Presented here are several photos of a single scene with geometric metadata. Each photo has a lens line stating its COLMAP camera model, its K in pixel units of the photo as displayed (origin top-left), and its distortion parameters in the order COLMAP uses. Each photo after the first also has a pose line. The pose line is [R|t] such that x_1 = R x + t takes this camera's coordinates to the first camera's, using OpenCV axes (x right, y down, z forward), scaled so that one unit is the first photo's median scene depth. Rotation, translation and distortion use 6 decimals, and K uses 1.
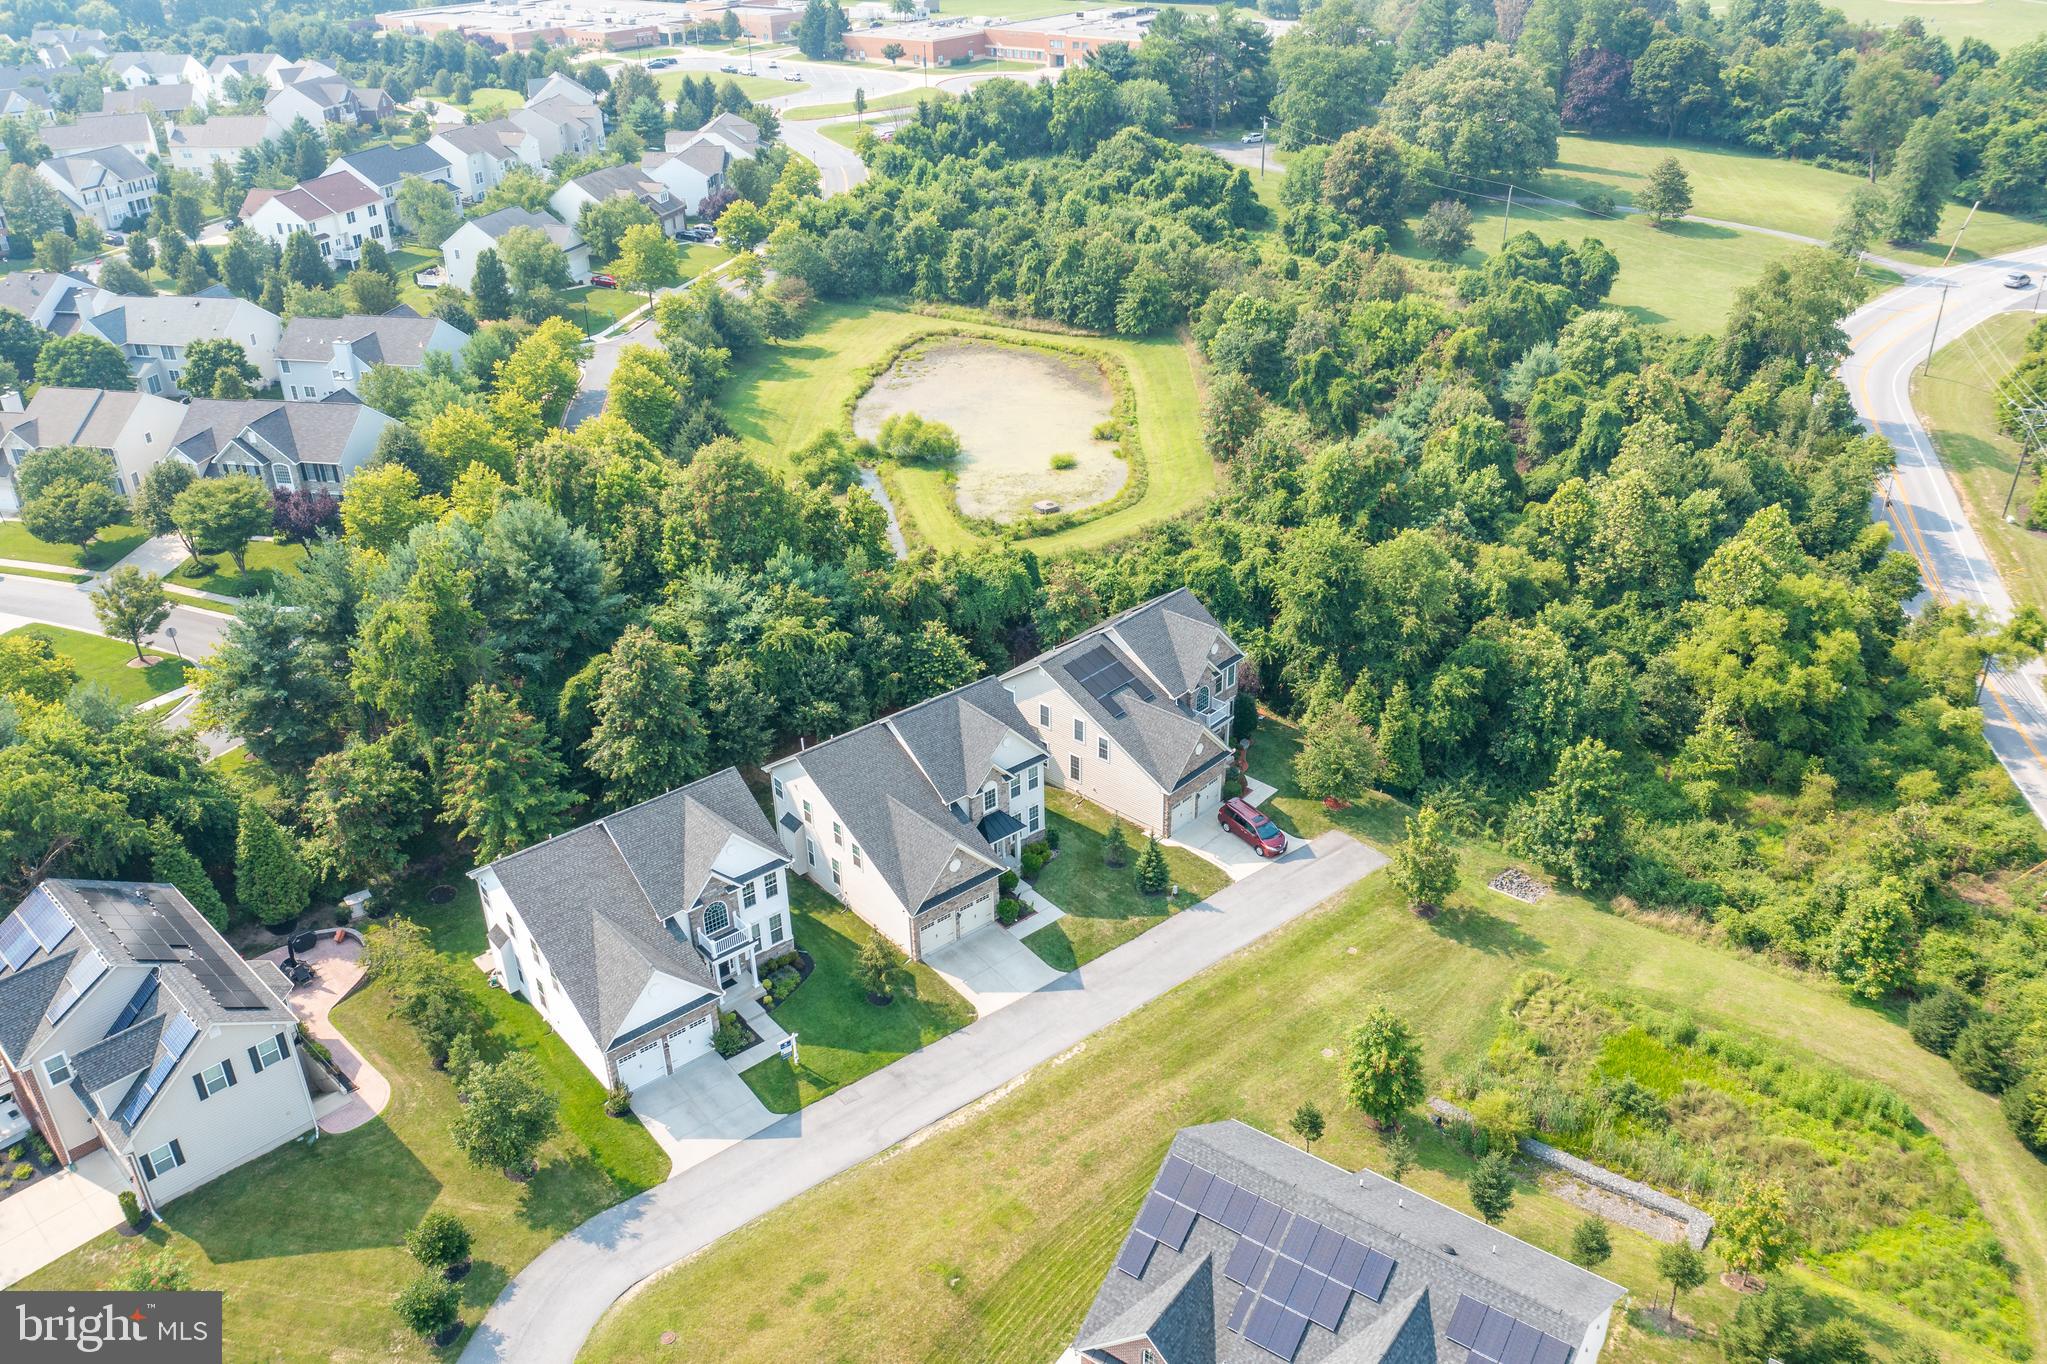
lens RADIAL K [[1591.4, 0, 1023.5], [0, 1591.4, 682.0], [0, 0, 1]] dist [-0.015636, -0.001838]
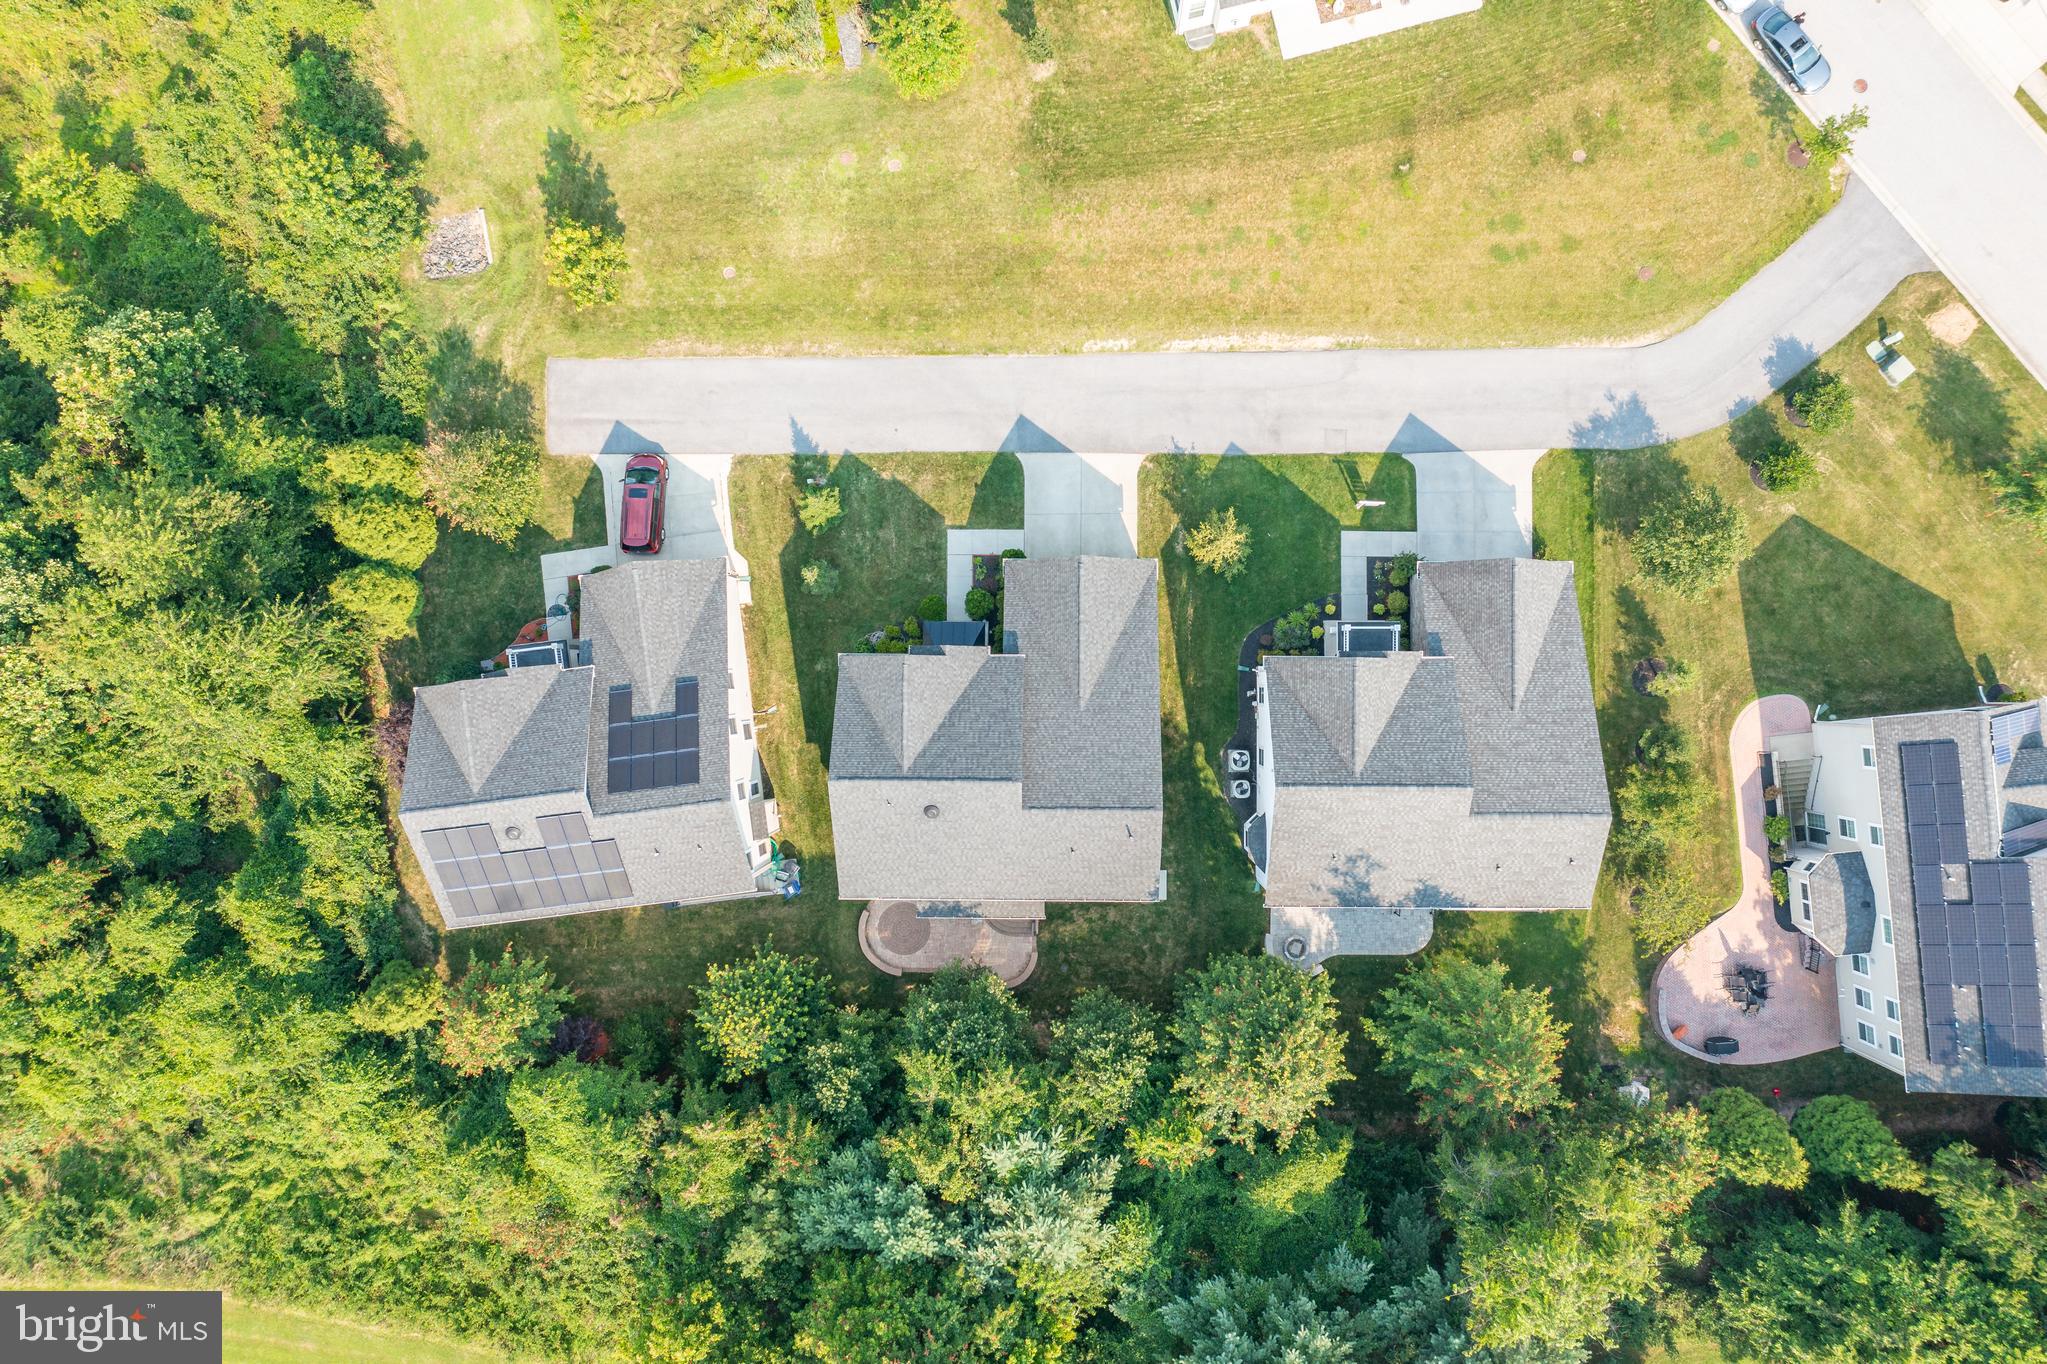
lens RADIAL K [[1646.3, 0, 1023.5], [0, 1646.3, 682.0], [0, 0, 1]] dist [-0.016801, 0.006395]
pose [[-0.762733, -0.644962, 0.047564, -0.086406], [0.347211, -0.346343, 0.871488, -0.559975], [-0.545603, 0.681227, 0.488105, 0.577061]]
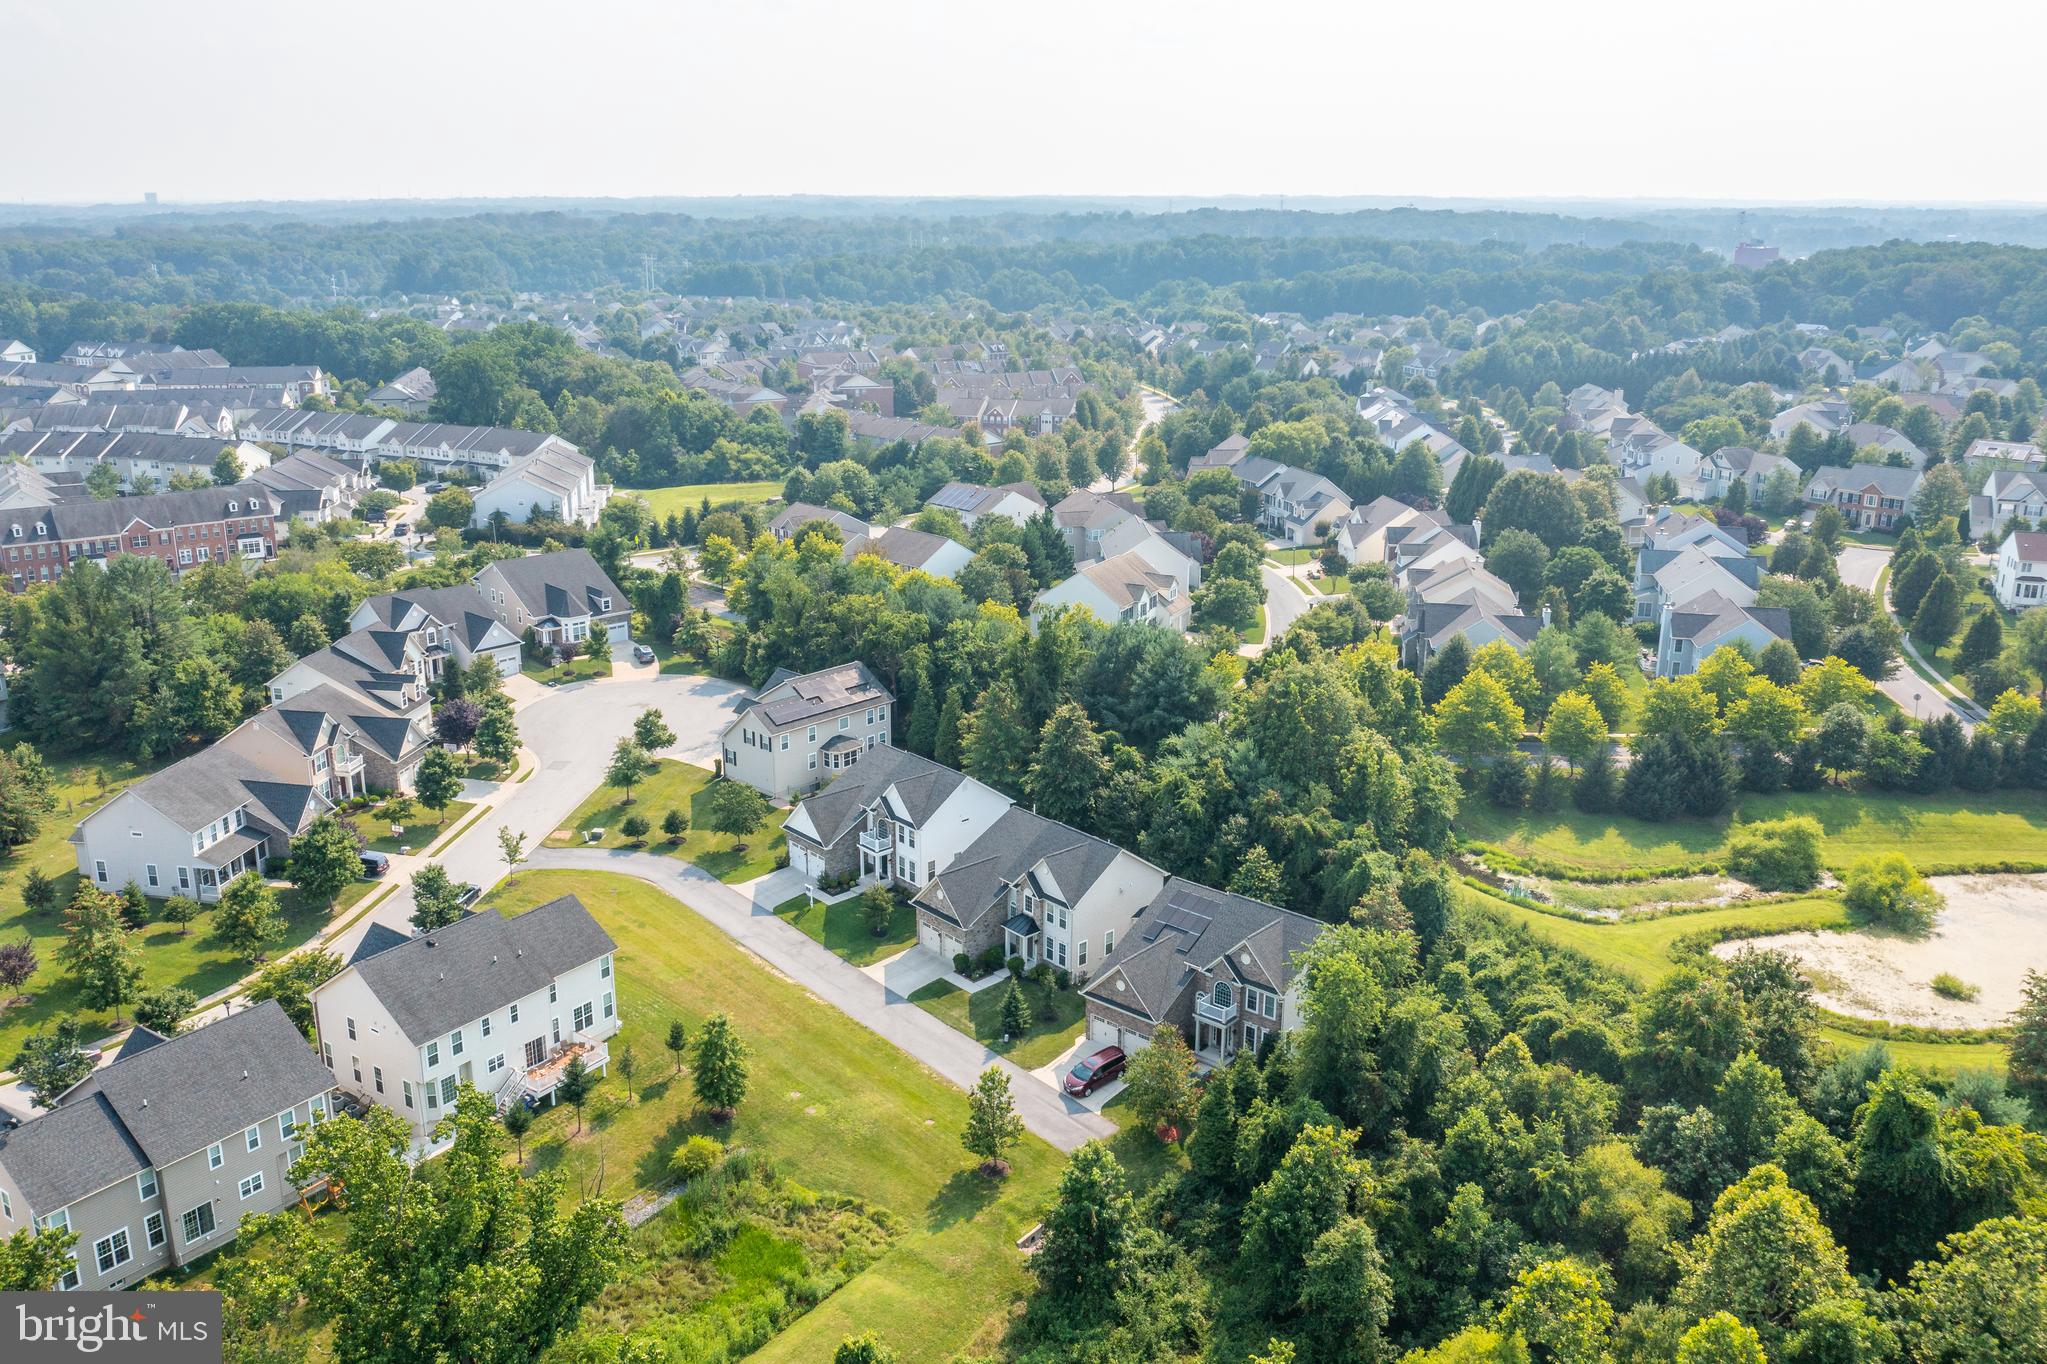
lens RADIAL K [[1646.3, 0, 1023.5], [0, 1646.3, 682.0], [0, 0, 1]] dist [-0.016801, 0.006395]
pose [[0.028969, 0.299992, -0.953502, 1.122588], [-0.480191, 0.840800, 0.249944, -0.382969], [0.876686, 0.450622, 0.168411, 0.652579]]
